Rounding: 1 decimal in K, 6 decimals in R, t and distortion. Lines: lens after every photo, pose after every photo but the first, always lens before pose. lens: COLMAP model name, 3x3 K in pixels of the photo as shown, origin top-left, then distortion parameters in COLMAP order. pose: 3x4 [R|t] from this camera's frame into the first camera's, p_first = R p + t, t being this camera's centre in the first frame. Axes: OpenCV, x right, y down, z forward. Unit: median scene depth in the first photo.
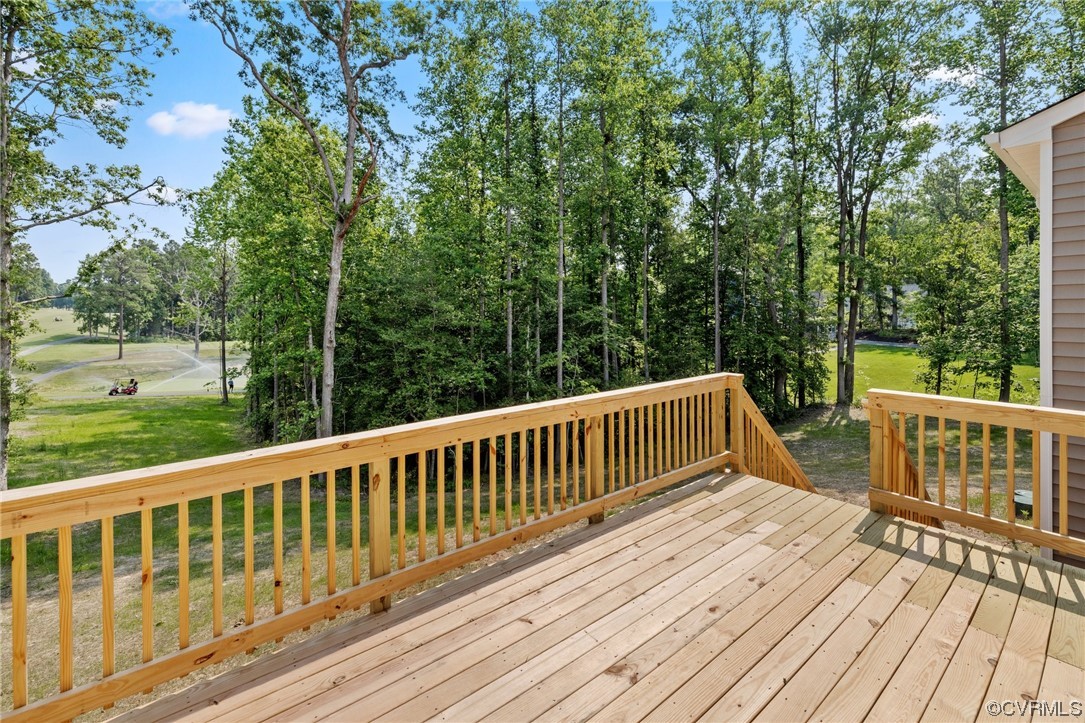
lens RADIAL K [[471.0, 0, 564.1], [0, 471.0, 314.9], [0, 0, 1]] dist [-0.002862, -0.000377]
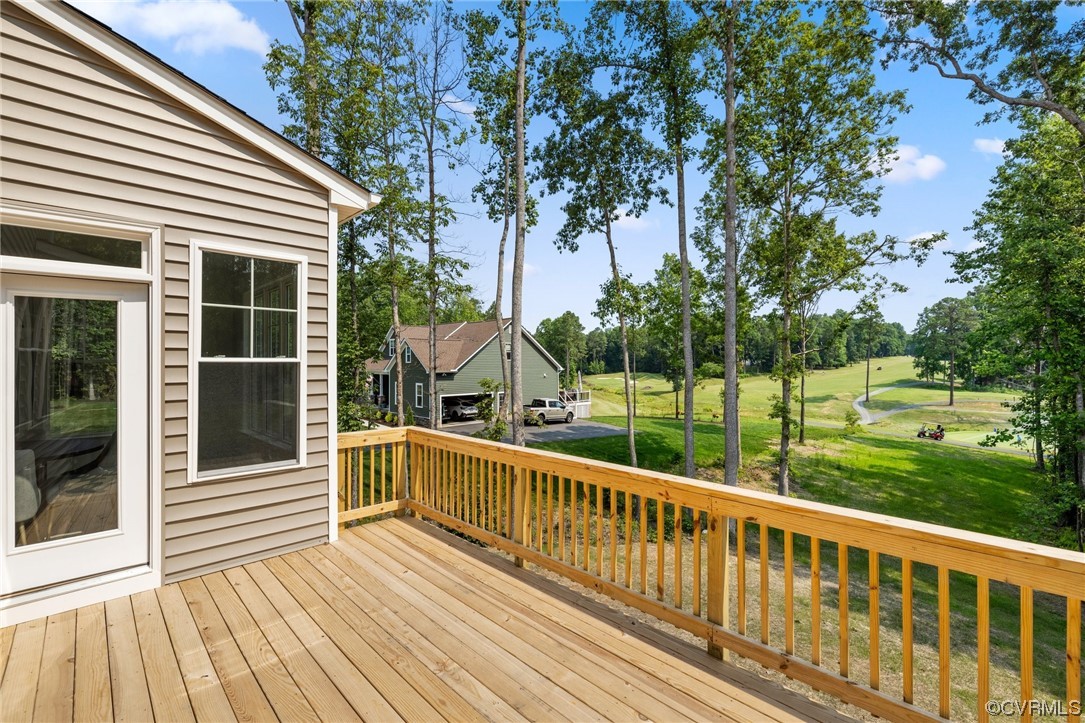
lens RADIAL K [[471.0, 0, 539.4], [0, 471.0, 360.9], [0, 0, 1]] dist [-0.002862, -0.000377]
pose [[0.077211, 0.007297, -0.996988, 0.096732], [-0.010904, 0.999920, 0.006474, -0.003926], [0.996955, 0.010371, 0.077285, 0.081578]]
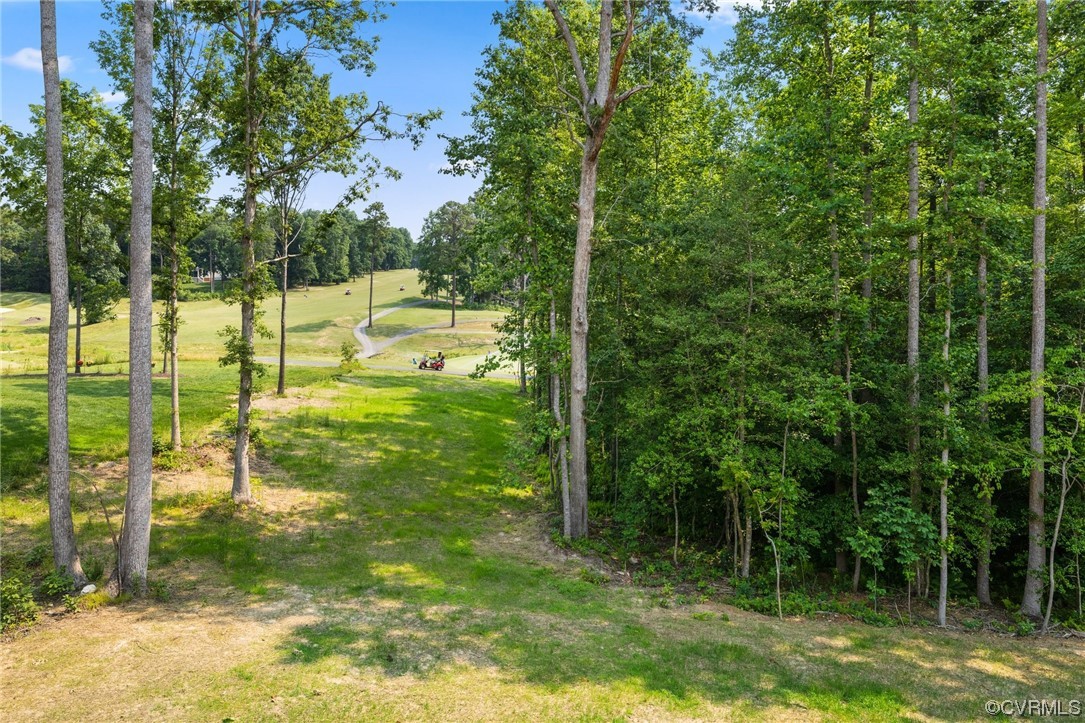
lens RADIAL K [[719.1, 0, 518.5], [0, 719.1, 268.3], [0, 0, 1]] dist [0.001567, -0.005311]
pose [[0.774241, 0.007541, -0.632846, 0.049475], [-0.021265, 0.999674, -0.014104, -0.002909], [0.632533, 0.024377, 0.774149, 0.145300]]
